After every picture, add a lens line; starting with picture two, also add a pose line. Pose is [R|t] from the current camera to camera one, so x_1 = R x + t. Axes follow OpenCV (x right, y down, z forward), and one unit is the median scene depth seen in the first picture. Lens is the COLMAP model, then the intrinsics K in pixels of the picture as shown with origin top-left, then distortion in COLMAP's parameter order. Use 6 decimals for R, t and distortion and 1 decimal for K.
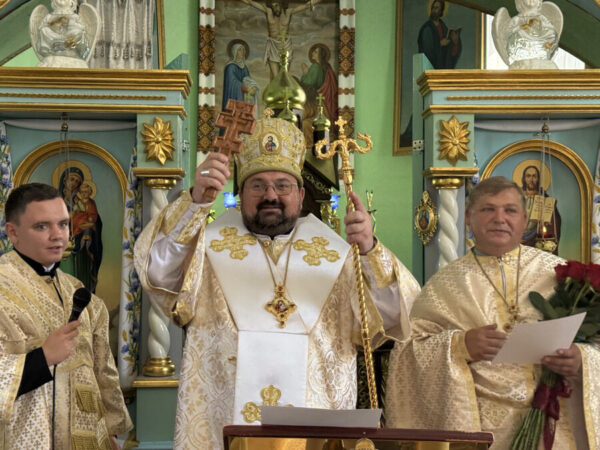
lens RADIAL K [[922.9, 0, 297.2], [0, 922.9, 223.1], [0, 0, 1]] dist [0.143501, 0.000000]
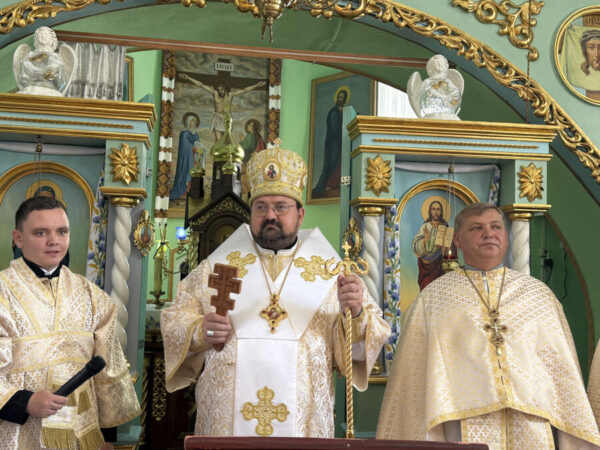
lens RADIAL K [[660.5, 0, 297.3], [0, 660.5, 226.0], [0, 0, 1]] dist [0.085341, 0.000000]
pose [[0.993896, 0.034067, 0.104934, -0.020742], [-0.028470, 0.998114, -0.054381, 0.024098], [-0.106589, 0.051062, 0.992991, 0.160807]]
